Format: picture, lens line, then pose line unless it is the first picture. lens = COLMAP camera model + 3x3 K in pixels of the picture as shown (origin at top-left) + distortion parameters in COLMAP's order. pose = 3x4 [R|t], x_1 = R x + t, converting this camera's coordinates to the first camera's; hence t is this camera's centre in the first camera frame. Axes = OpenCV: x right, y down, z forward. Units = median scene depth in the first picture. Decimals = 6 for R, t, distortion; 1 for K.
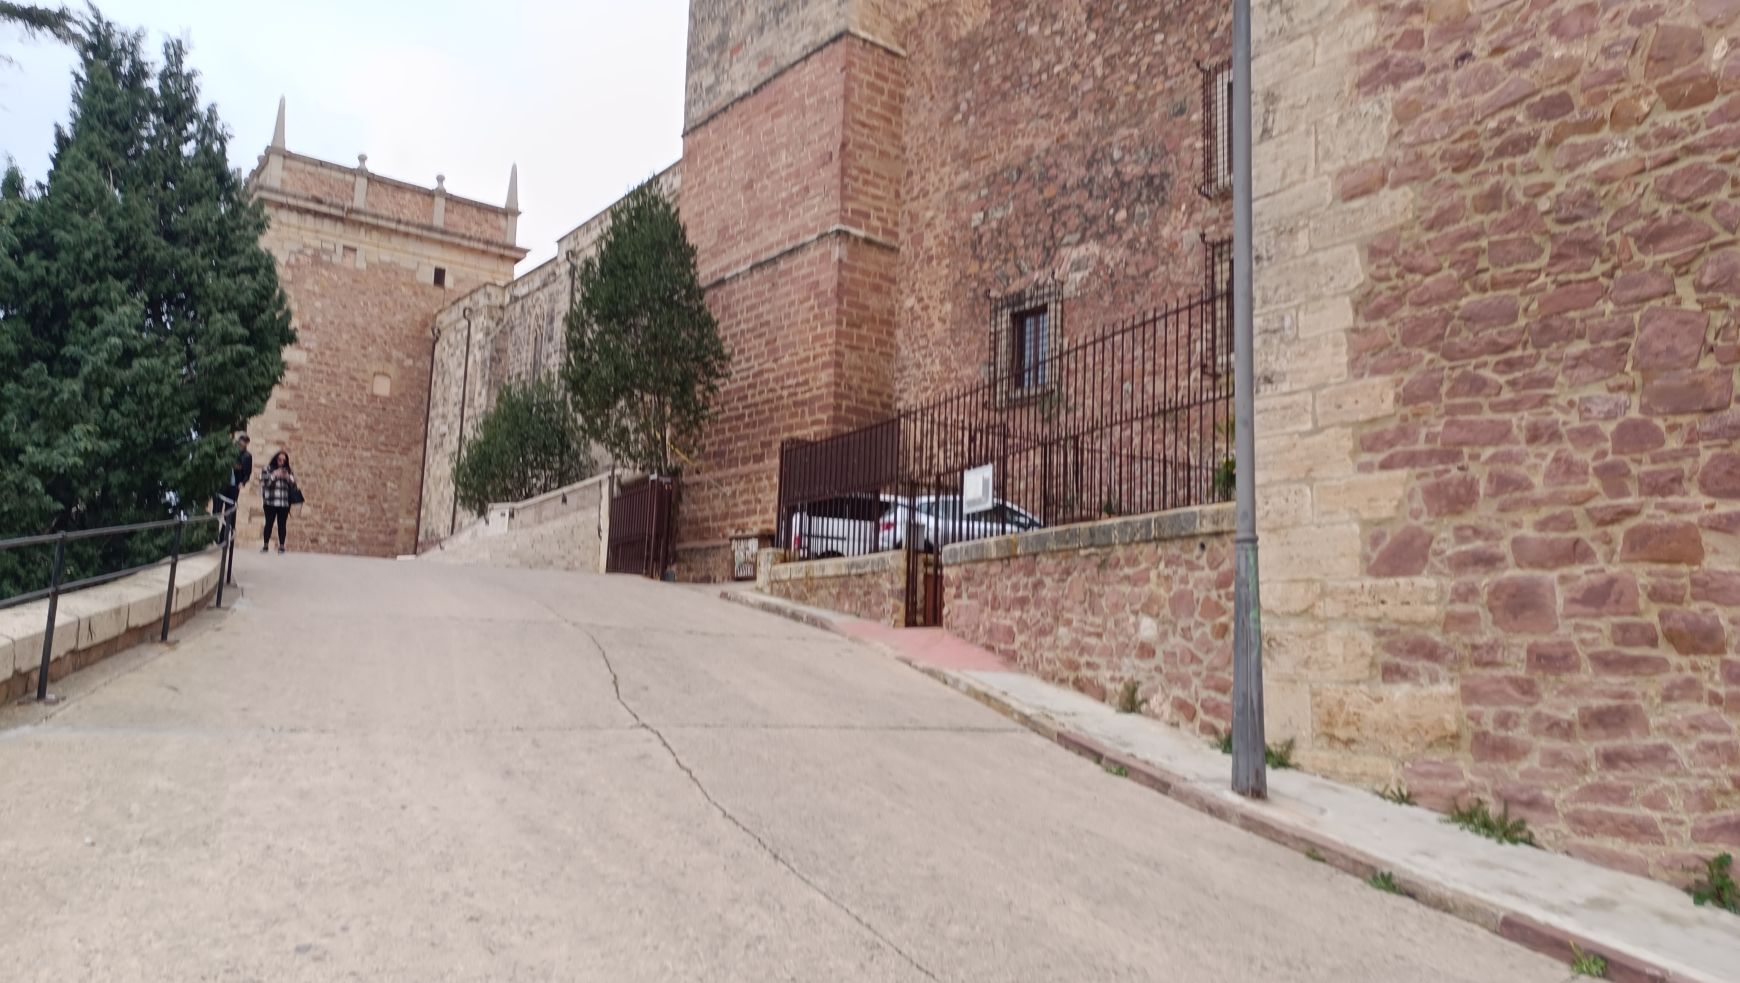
lens RADIAL K [[1200.9, 0, 868.8], [0, 1200.9, 507.3], [0, 0, 1]] dist [0.041767, -0.043926]
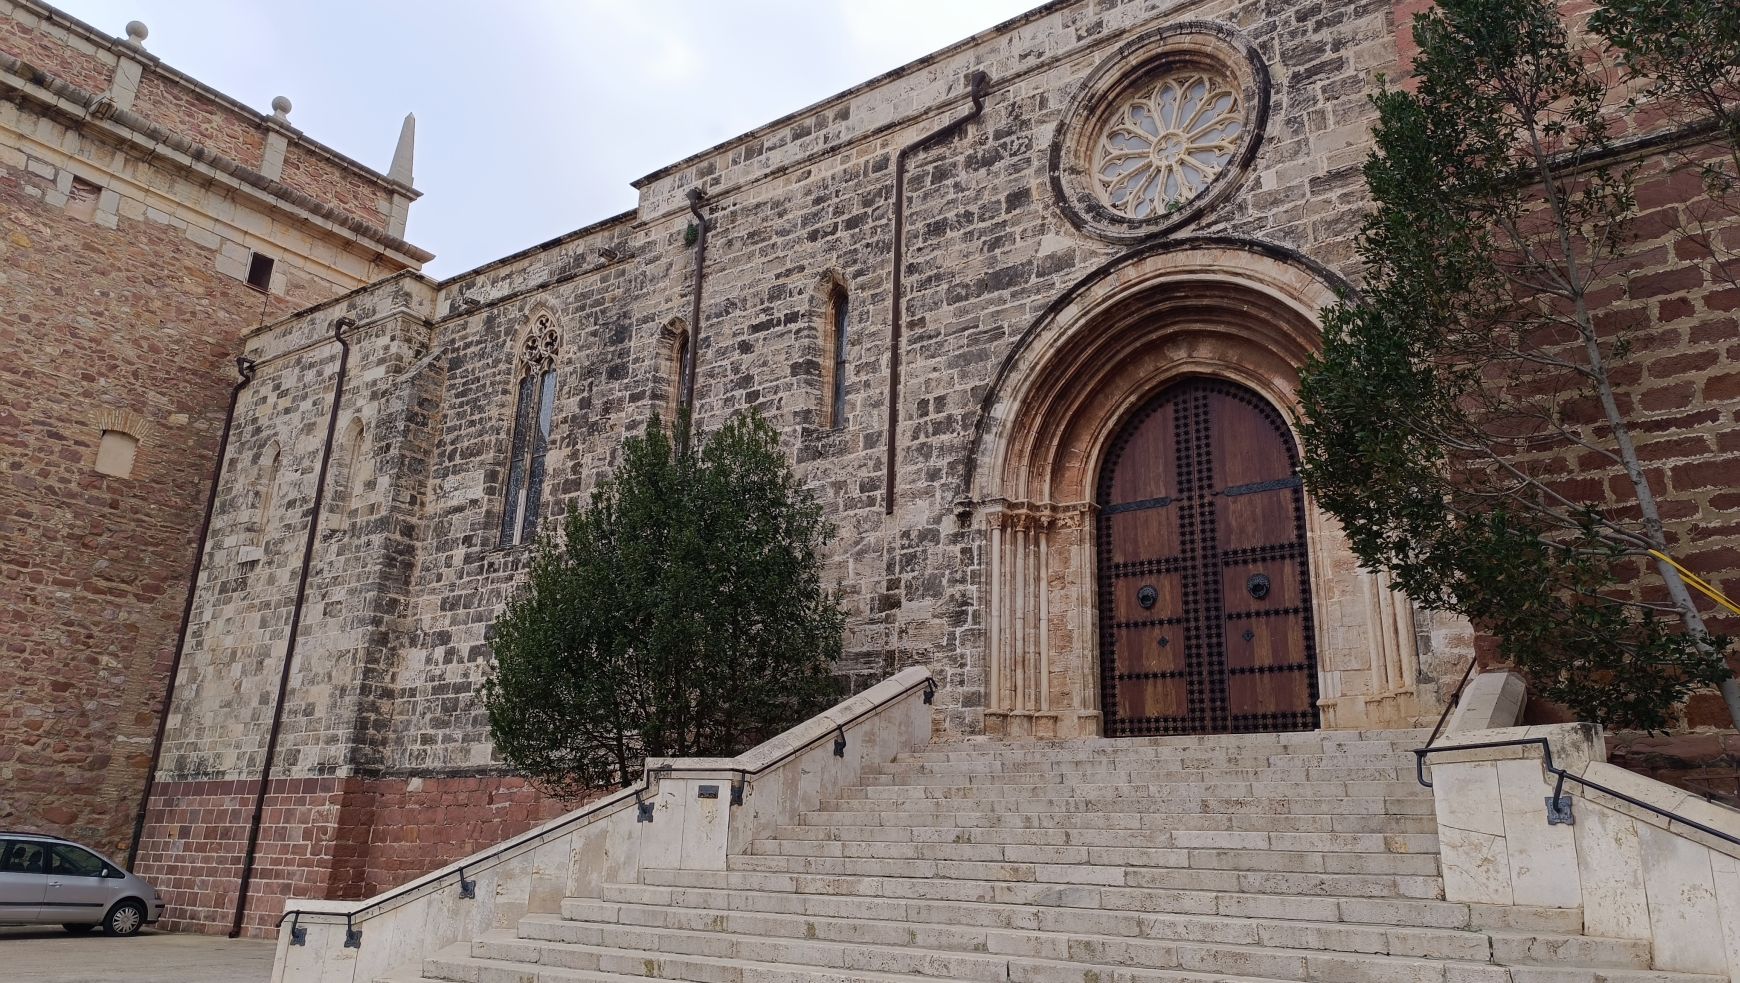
lens RADIAL K [[1200.9, 0, 899.7], [0, 1200.9, 490.1], [0, 0, 1]] dist [0.041767, -0.043926]
pose [[0.952653, 0.085613, 0.291757, -0.243842], [-0.035255, 0.984171, -0.173680, -0.013985], [-0.302008, 0.155171, 0.940592, 0.445330]]
